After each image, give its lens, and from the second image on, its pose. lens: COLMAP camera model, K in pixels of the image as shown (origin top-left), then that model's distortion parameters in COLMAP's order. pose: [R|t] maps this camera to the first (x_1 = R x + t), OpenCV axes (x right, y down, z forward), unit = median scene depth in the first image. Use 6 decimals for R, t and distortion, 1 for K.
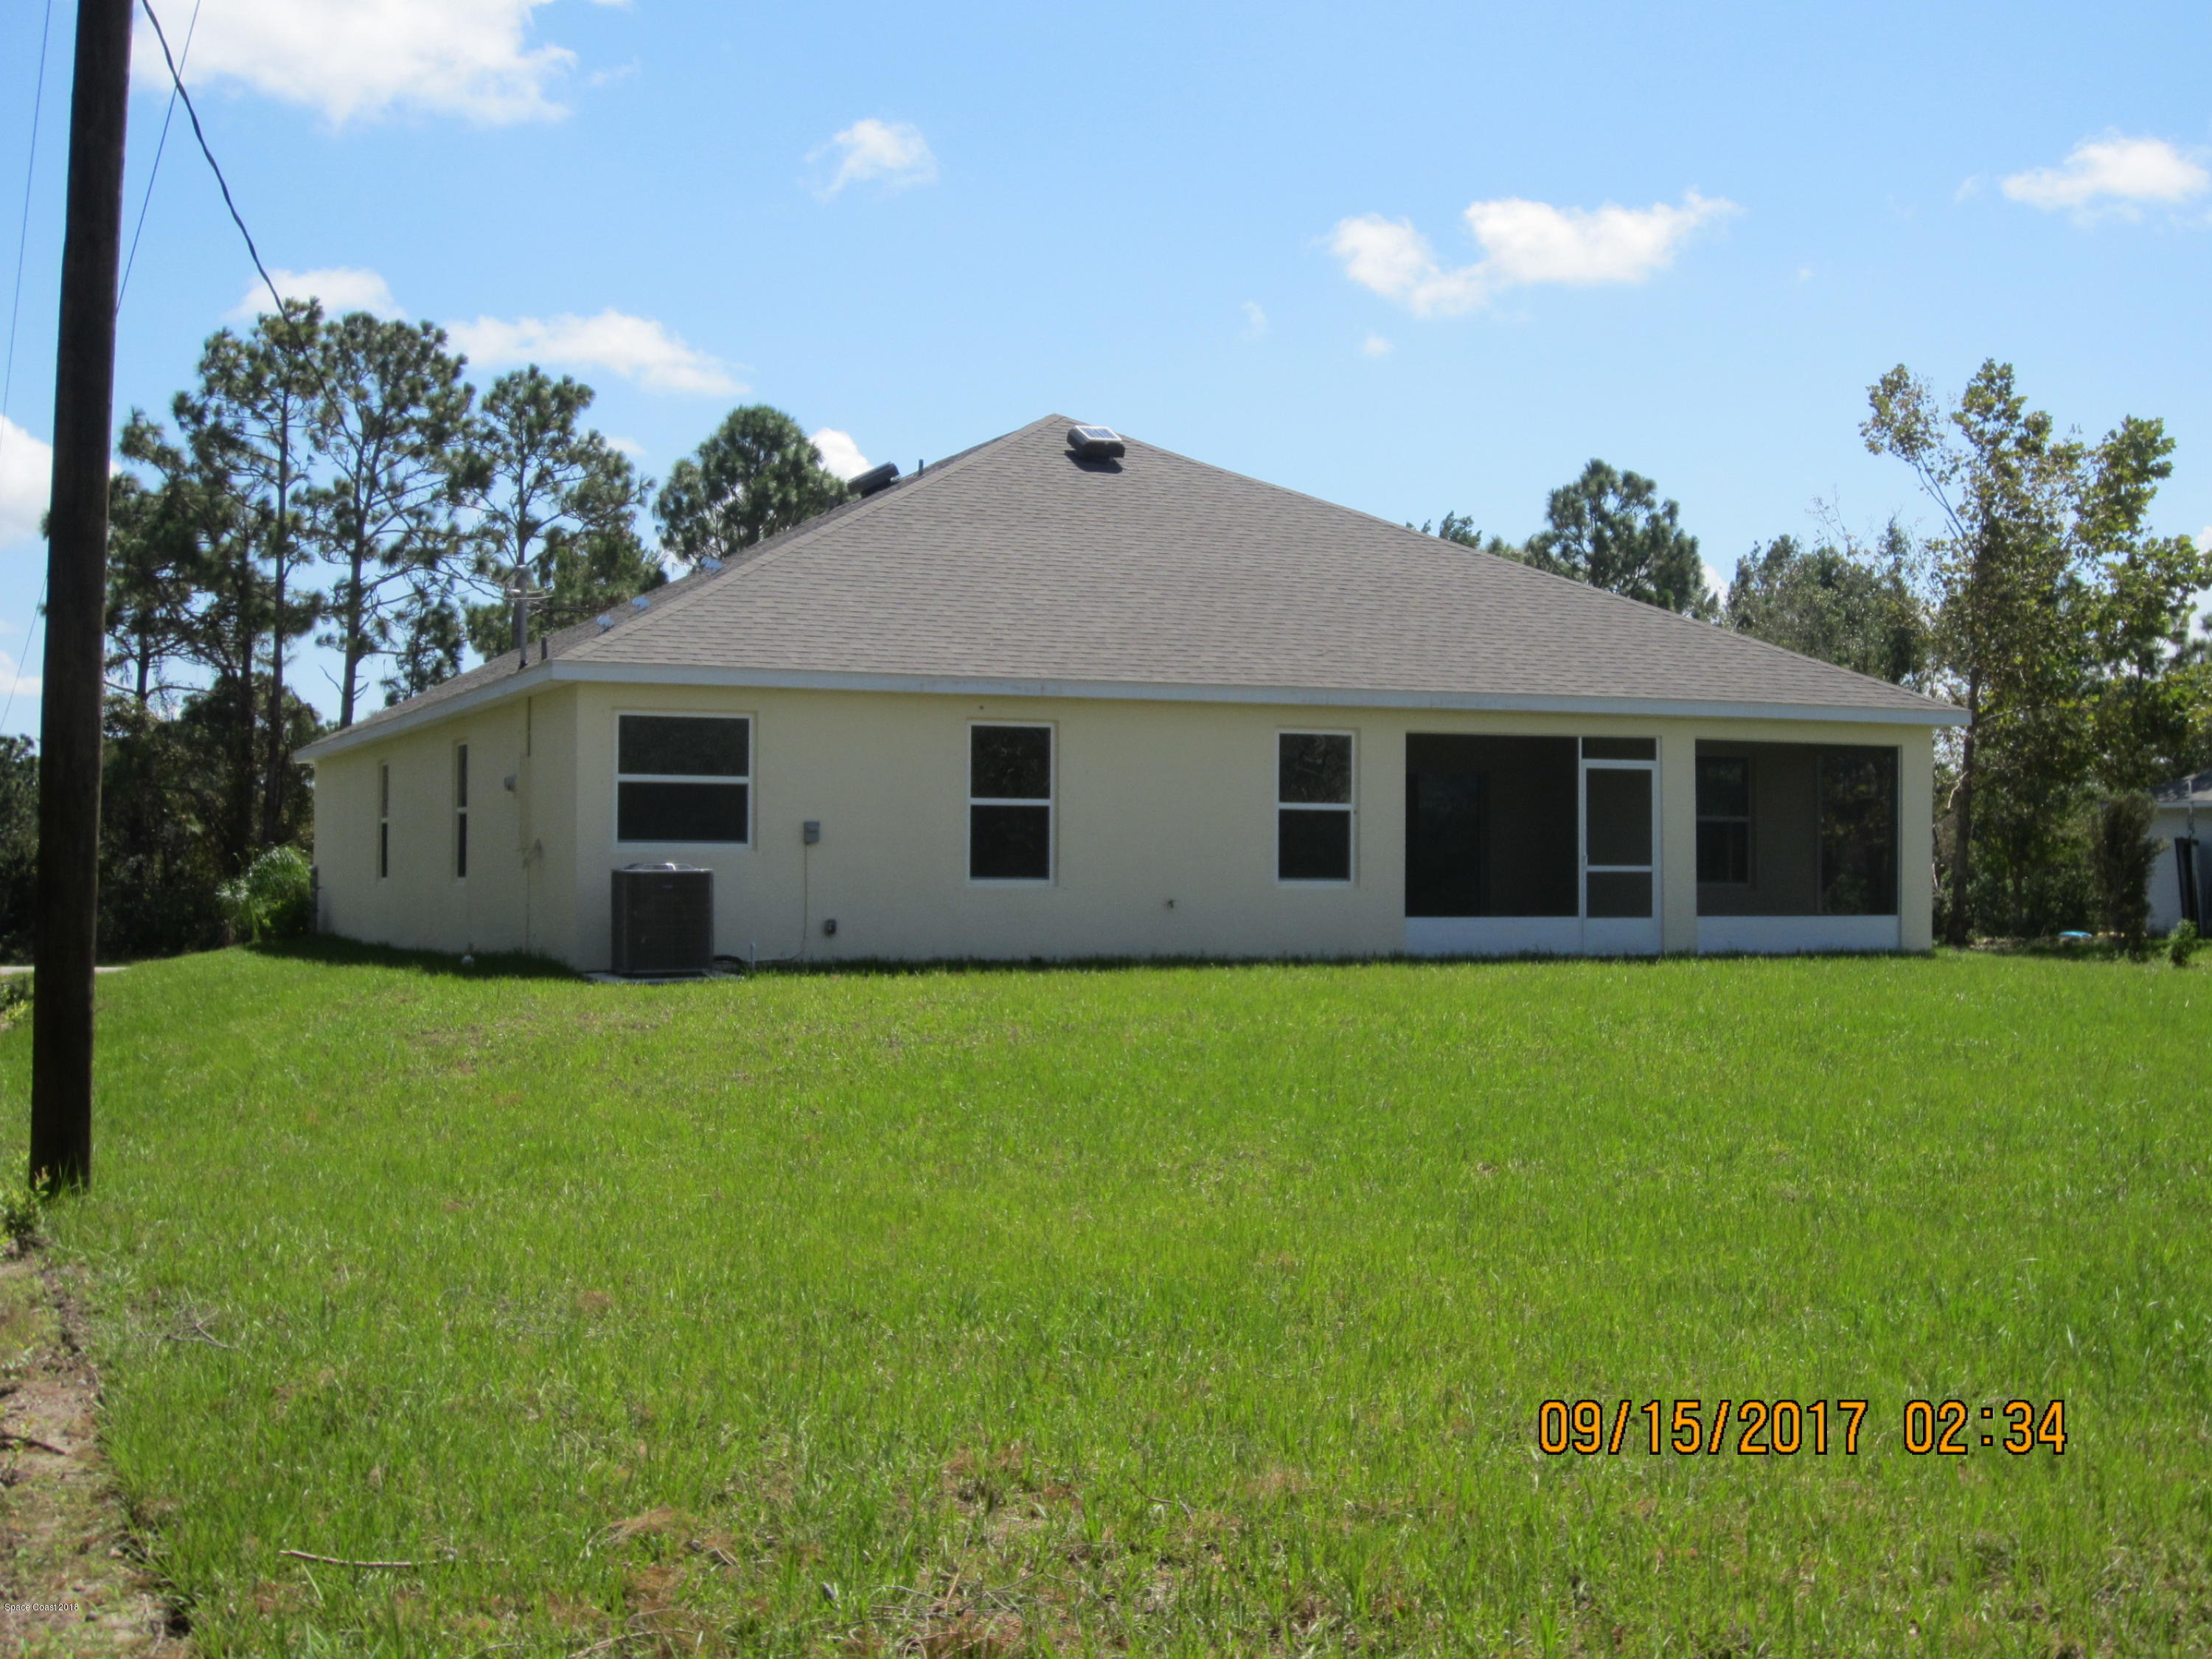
lens RADIAL K [[2819.3, 0, 1093.4], [0, 2819.3, 755.8], [0, 0, 1]] dist [-0.079475, 0.000000]
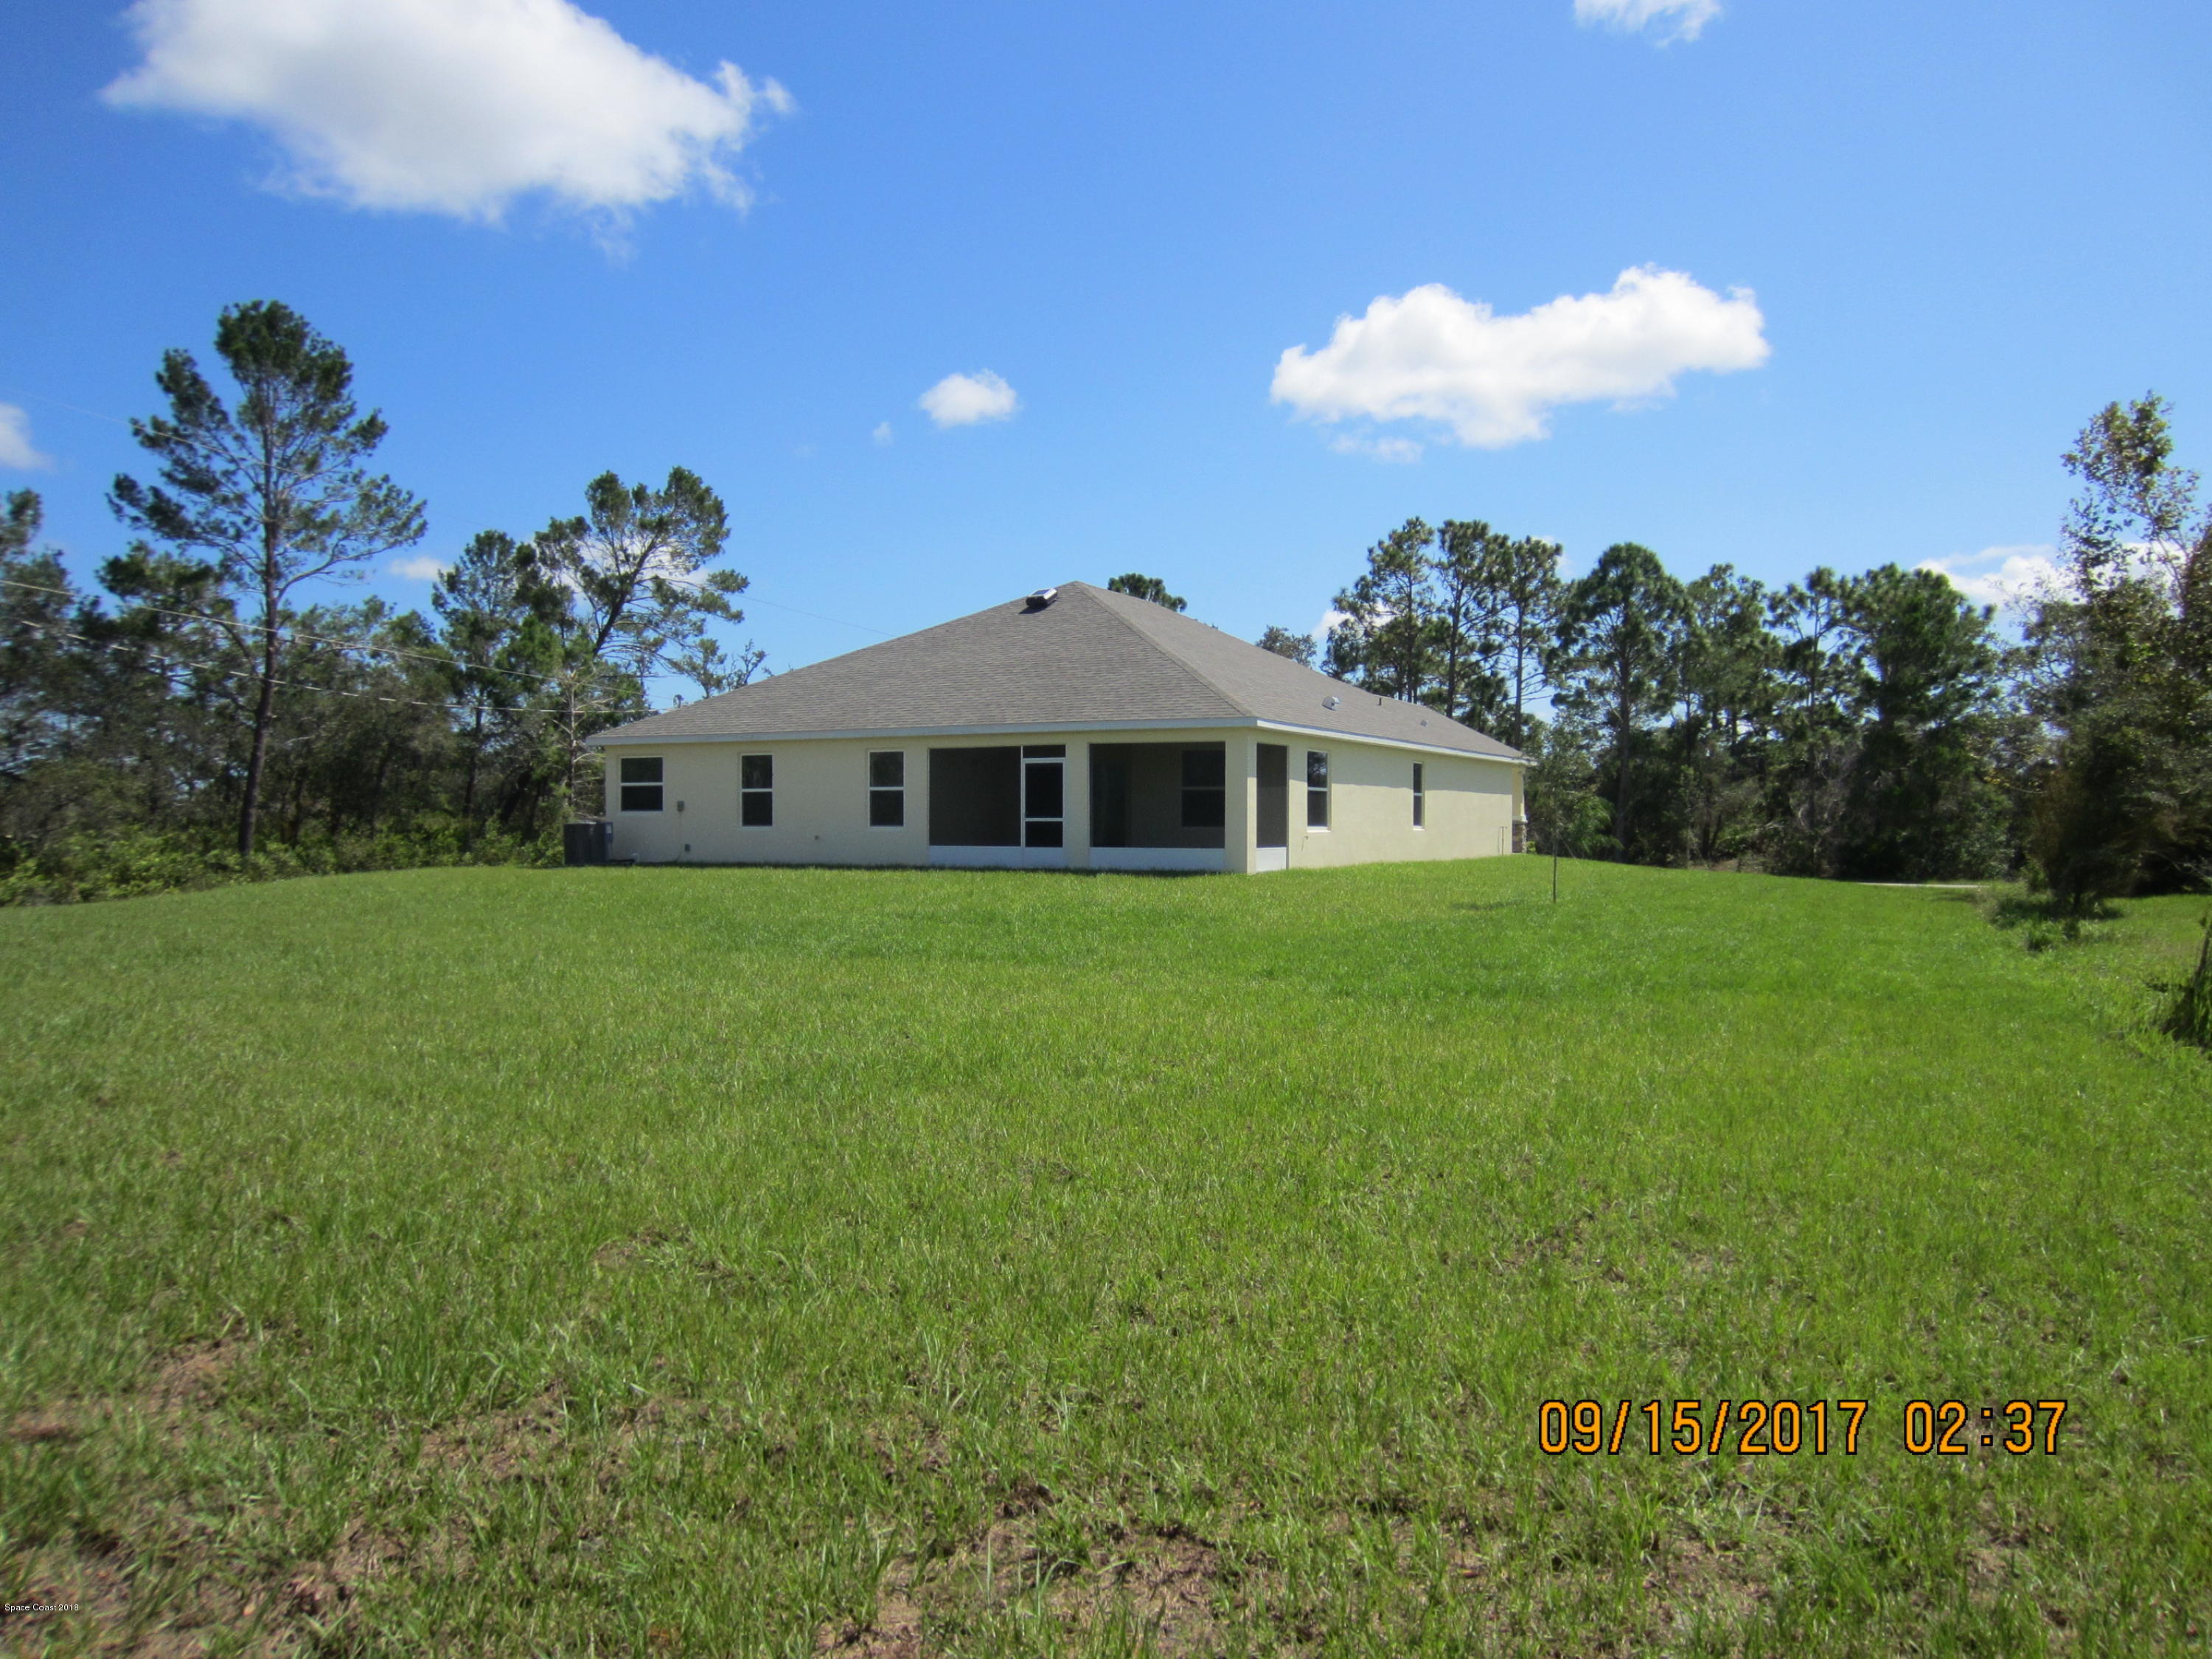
lens RADIAL K [[1573.5, 0, 1106.3], [0, 1573.5, 819.9], [0, 0, 1]] dist [-0.026860, 0.007169]
pose [[0.643491, -0.005555, -0.765434, 0.972152], [0.035259, 0.999127, 0.022391, 0.019718], [0.764642, -0.041397, 0.643125, 0.395528]]
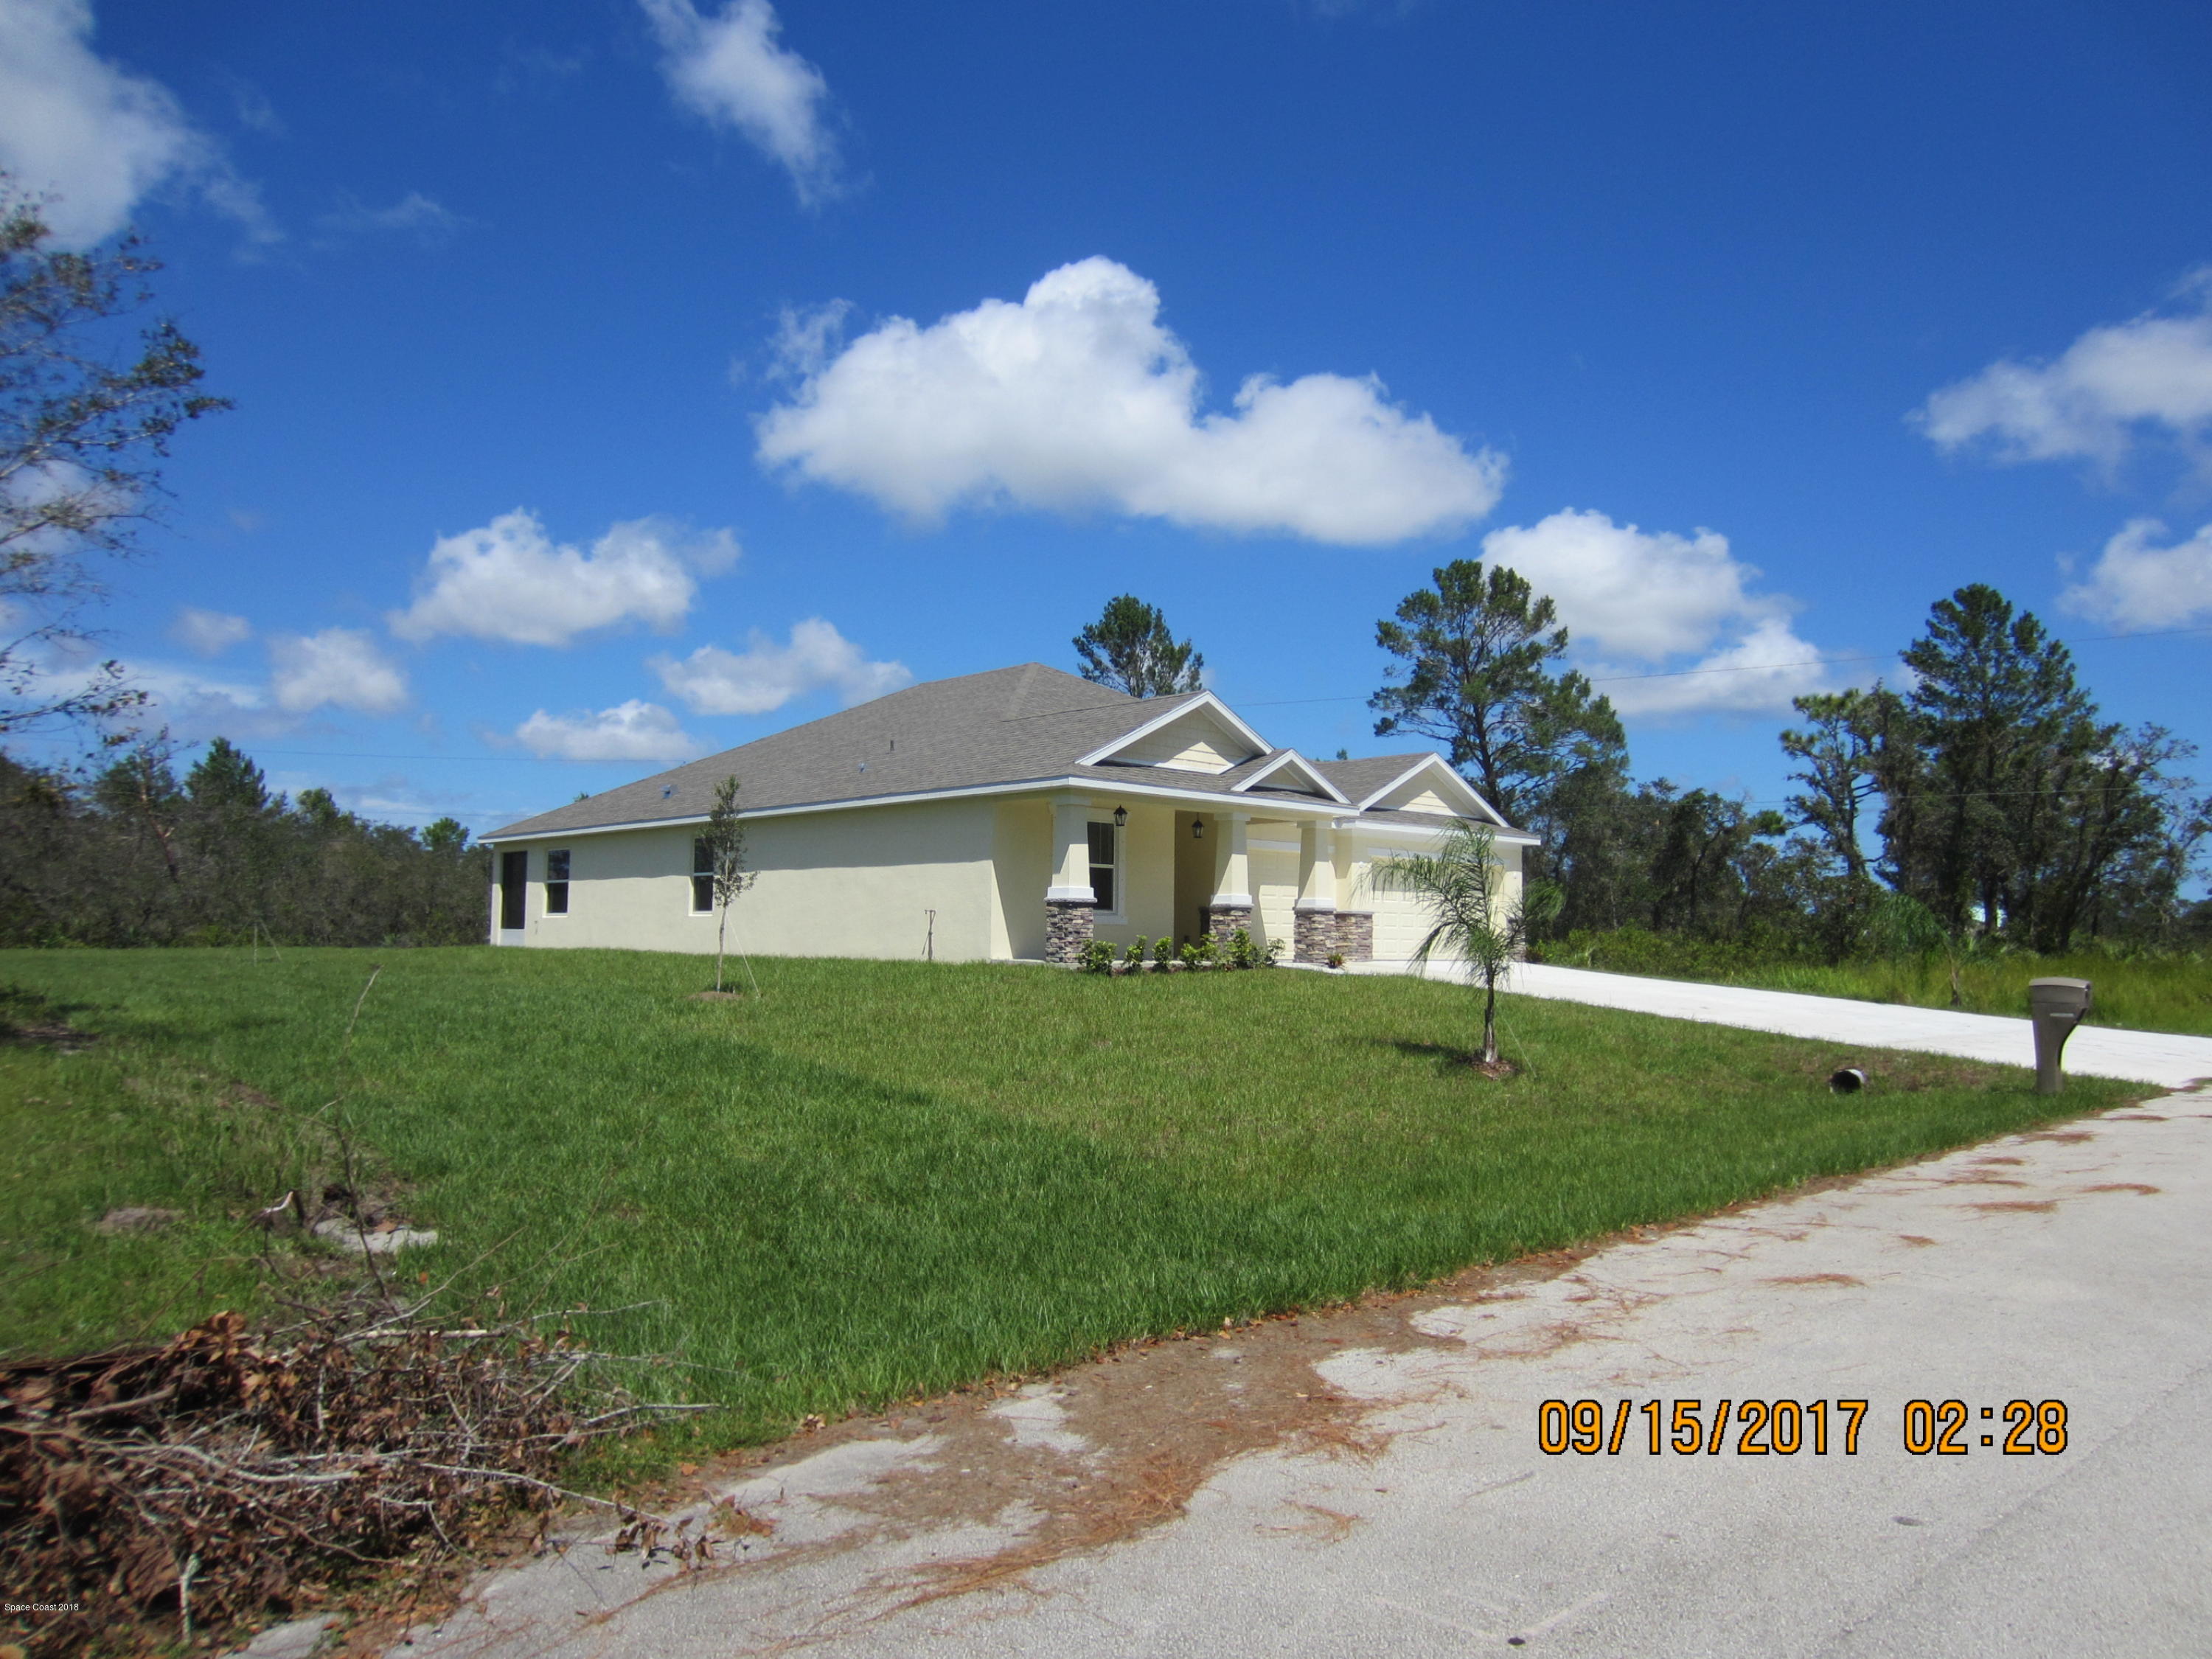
lens RADIAL K [[1573.5, 0, 1108.6], [0, 1573.5, 832.3], [0, 0, 1]] dist [-0.026860, 0.007169]
pose [[-0.935354, -0.025951, -0.352759, 0.297920], [0.009417, 0.995124, -0.098177, 0.113654], [0.353587, -0.095152, -0.930549, 2.466181]]
